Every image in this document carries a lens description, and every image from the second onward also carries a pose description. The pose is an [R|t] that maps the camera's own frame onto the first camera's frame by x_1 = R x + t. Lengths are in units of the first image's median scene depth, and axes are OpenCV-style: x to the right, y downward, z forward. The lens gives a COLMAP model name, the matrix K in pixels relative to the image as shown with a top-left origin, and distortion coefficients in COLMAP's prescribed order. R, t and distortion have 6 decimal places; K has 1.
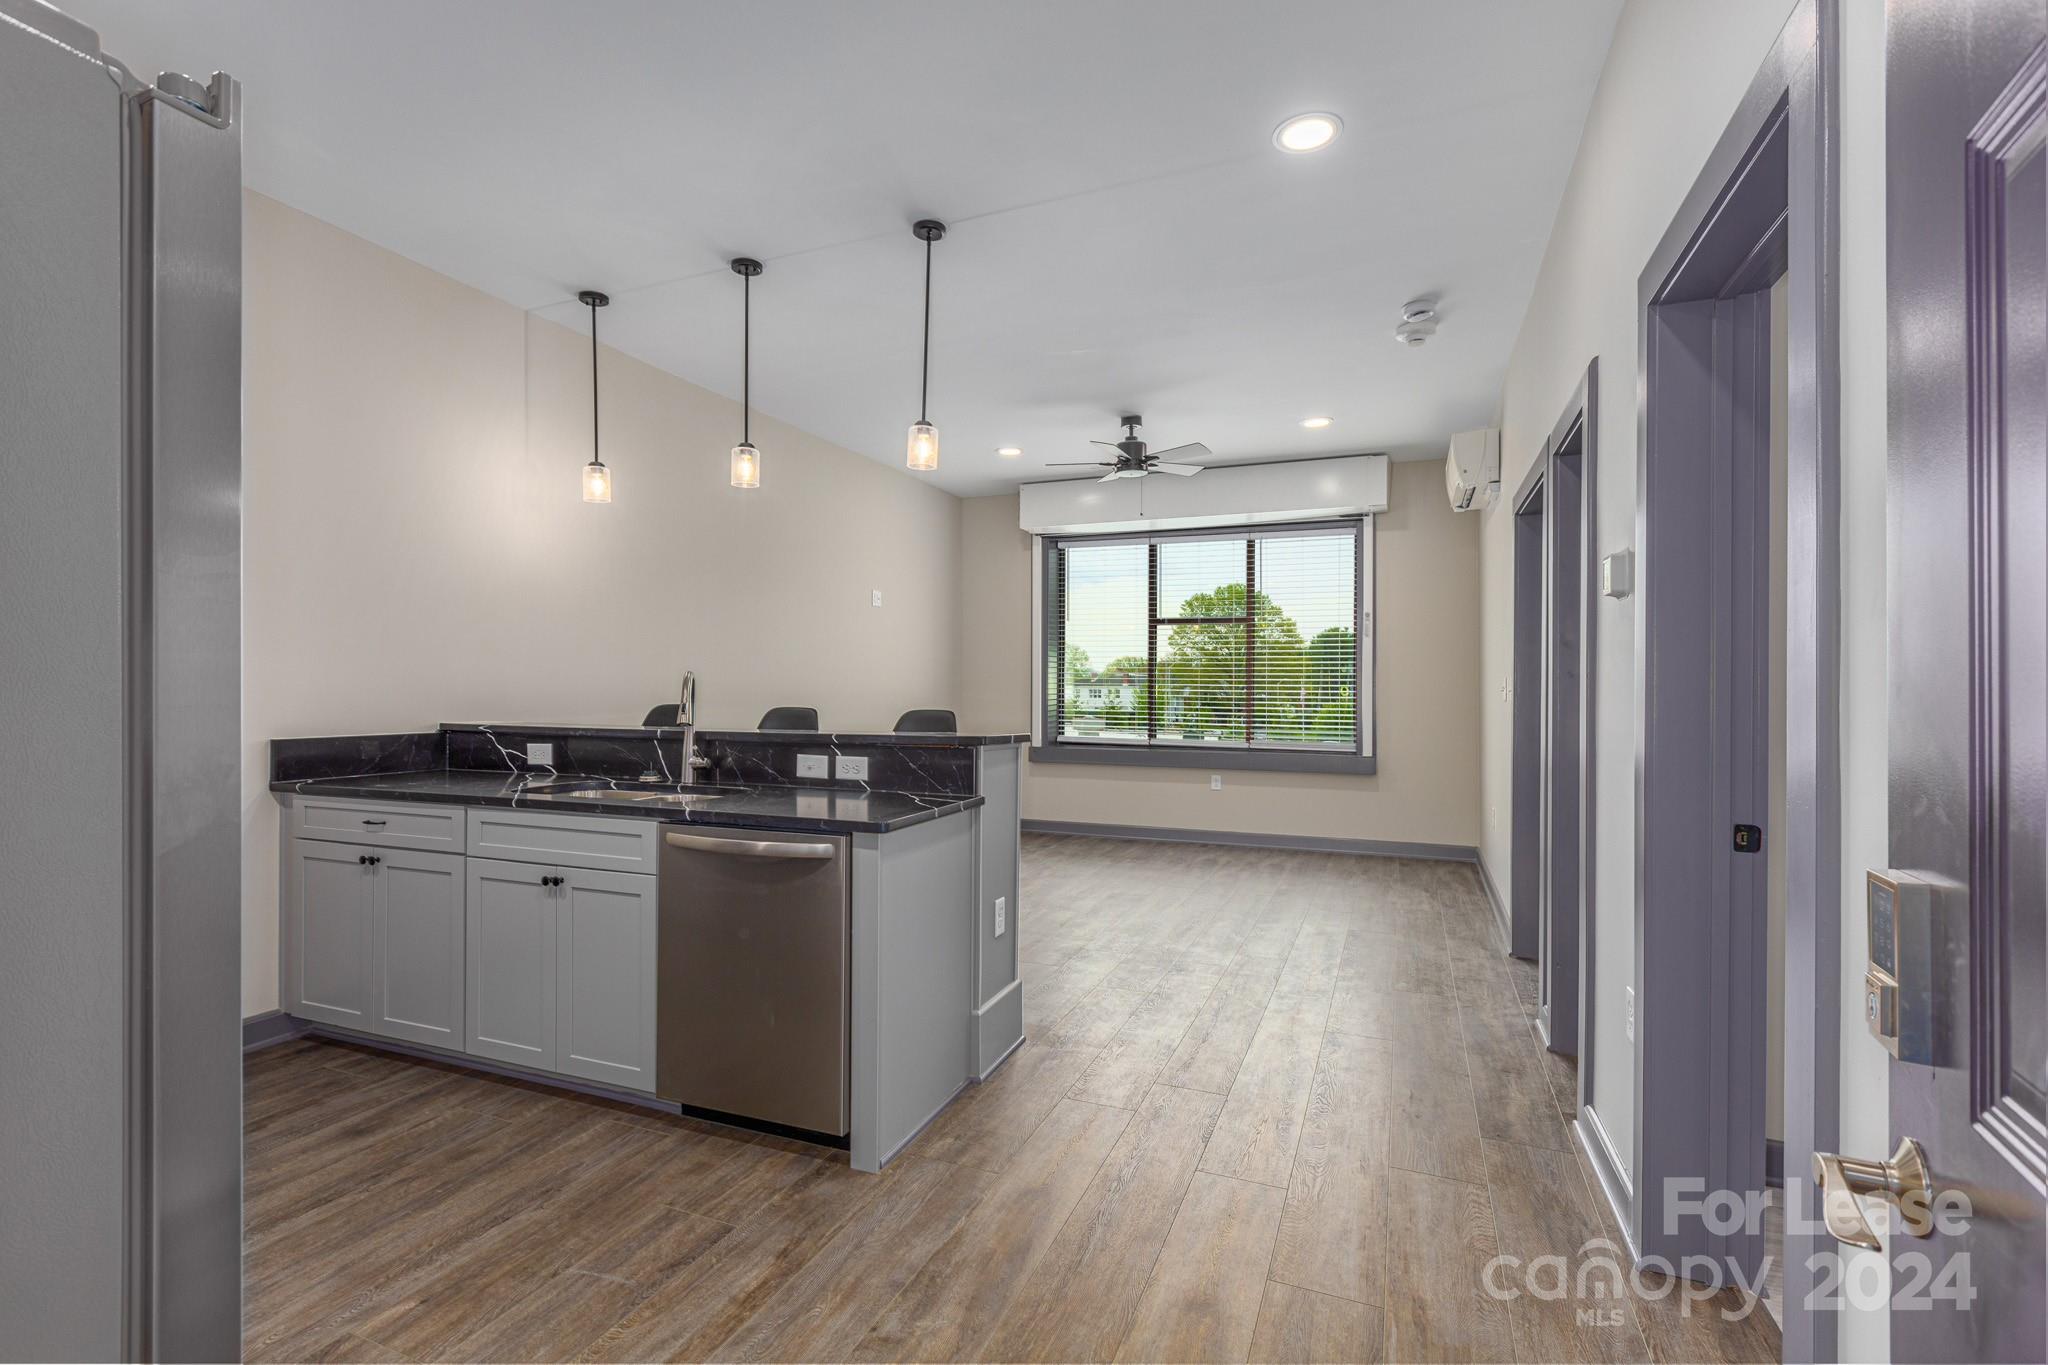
lens RADIAL K [[932.5, 0, 1019.0], [0, 932.5, 682.3], [0, 0, 1]] dist [-0.002259, 0.000550]
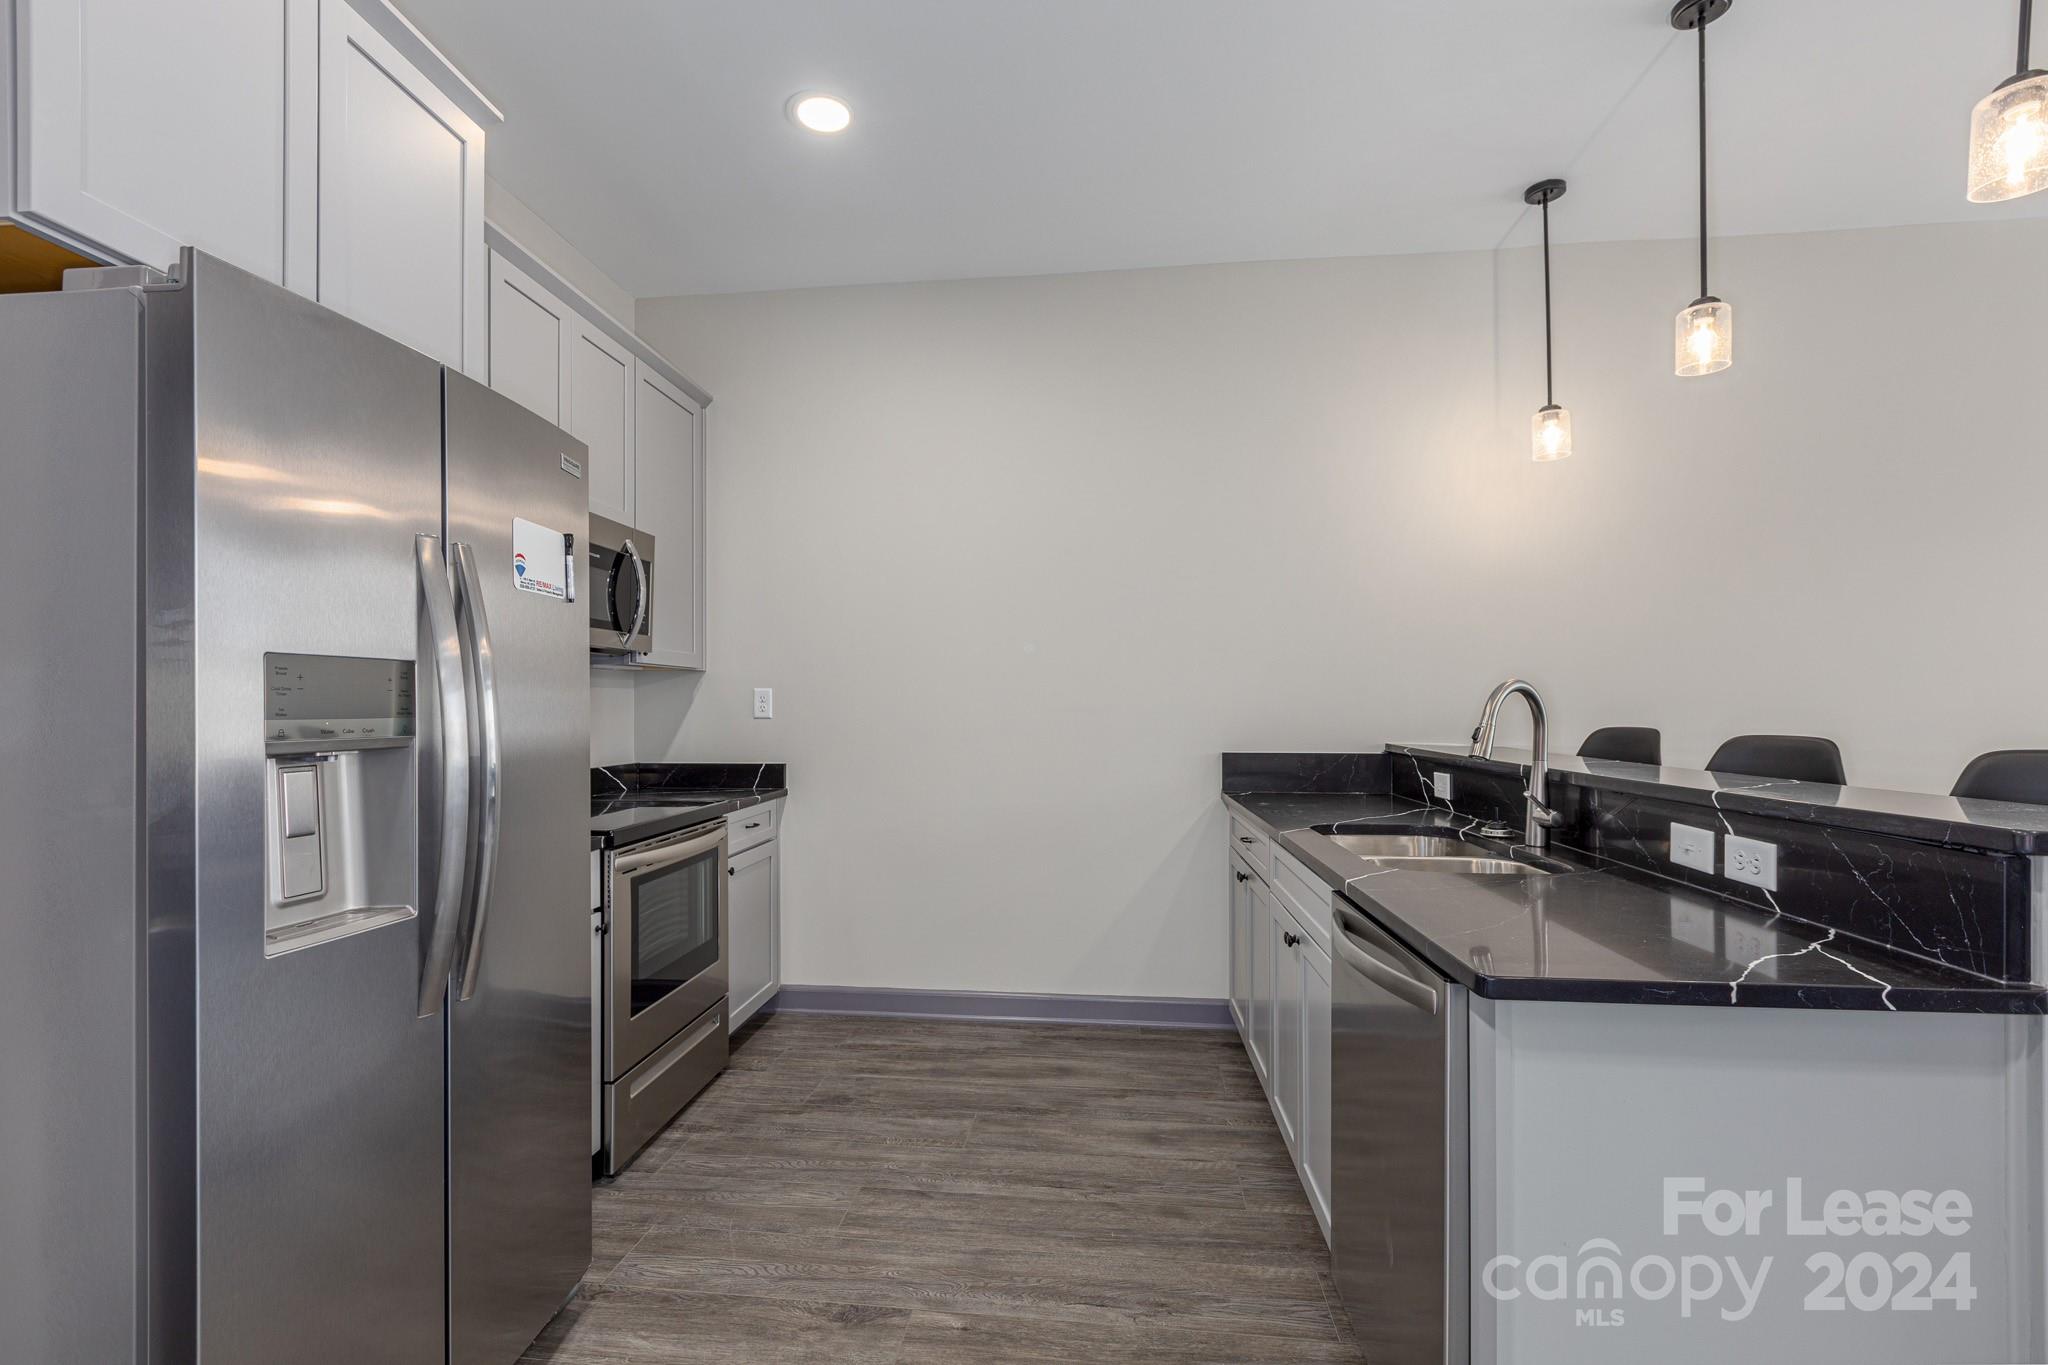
lens RADIAL K [[932.5, 0, 1014.4], [0, 932.5, 702.4], [0, 0, 1]] dist [-0.002259, 0.000550]
pose [[0.272935, -0.004604, -0.962021, 0.198935], [0.003839, 0.999986, -0.003696, 0.006414], [0.962025, -0.002685, 0.272949, 0.488162]]
